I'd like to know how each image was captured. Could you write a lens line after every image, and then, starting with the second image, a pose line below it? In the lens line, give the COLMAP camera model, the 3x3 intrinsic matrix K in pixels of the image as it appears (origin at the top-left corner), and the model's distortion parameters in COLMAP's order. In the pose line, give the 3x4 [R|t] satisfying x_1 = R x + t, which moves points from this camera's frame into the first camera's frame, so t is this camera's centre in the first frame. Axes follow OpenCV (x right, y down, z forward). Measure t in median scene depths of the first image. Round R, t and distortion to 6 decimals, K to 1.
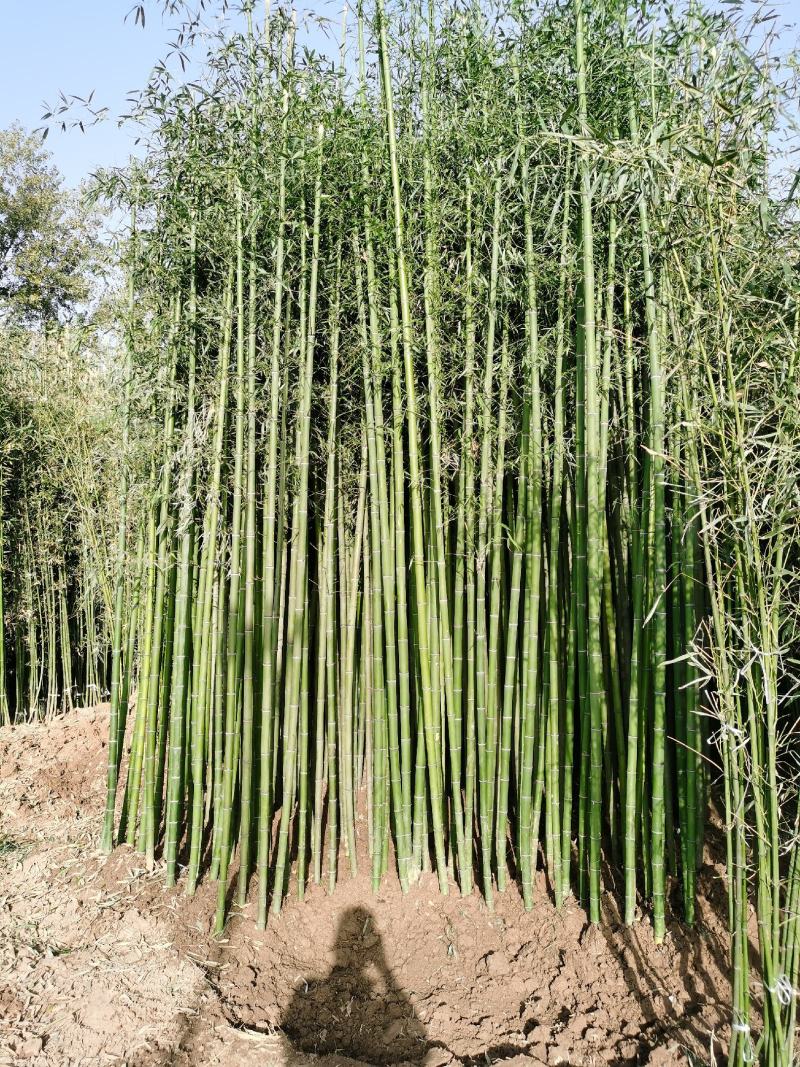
lens RADIAL K [[756.9, 0, 399.6], [0, 756.9, 532.9], [0, 0, 1]] dist [0.009035, 0.005216]
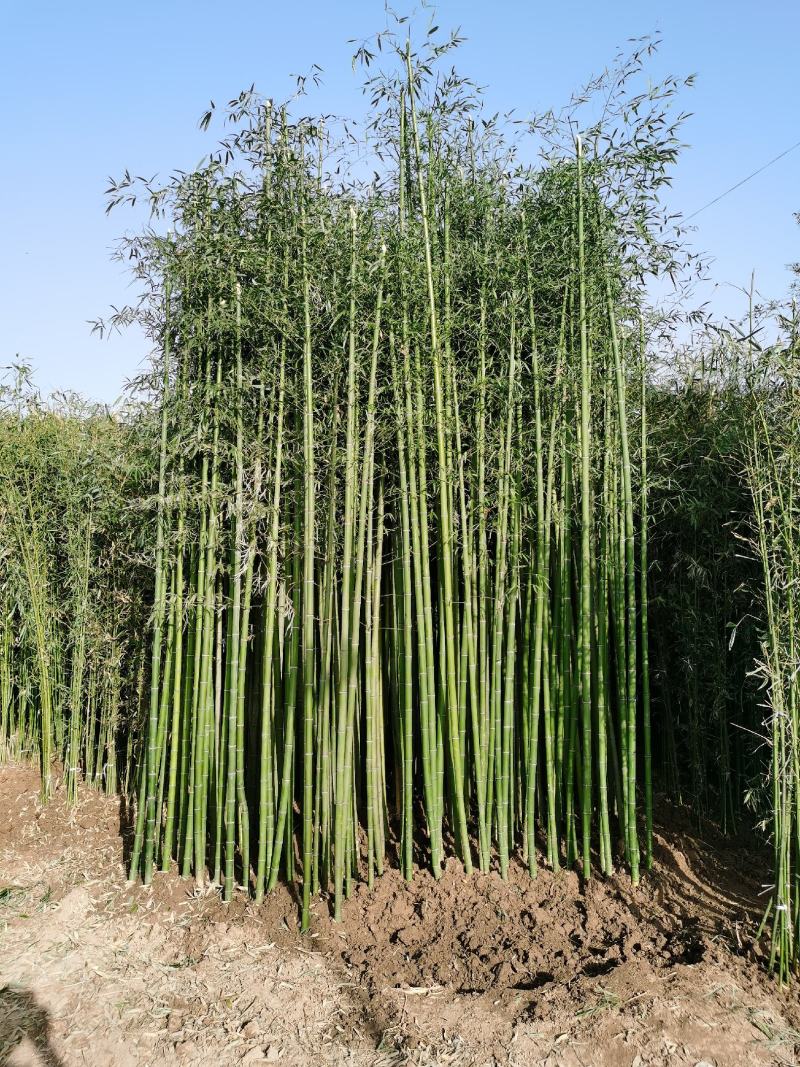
lens RADIAL K [[756.9, 0, 400.9], [0, 756.9, 533.6], [0, 0, 1]] dist [0.009035, 0.005216]
pose [[0.945661, 0.019479, 0.324571, -0.446629], [-0.008810, 0.999372, -0.034309, -0.032253], [-0.325035, 0.029586, 0.945239, -0.140087]]
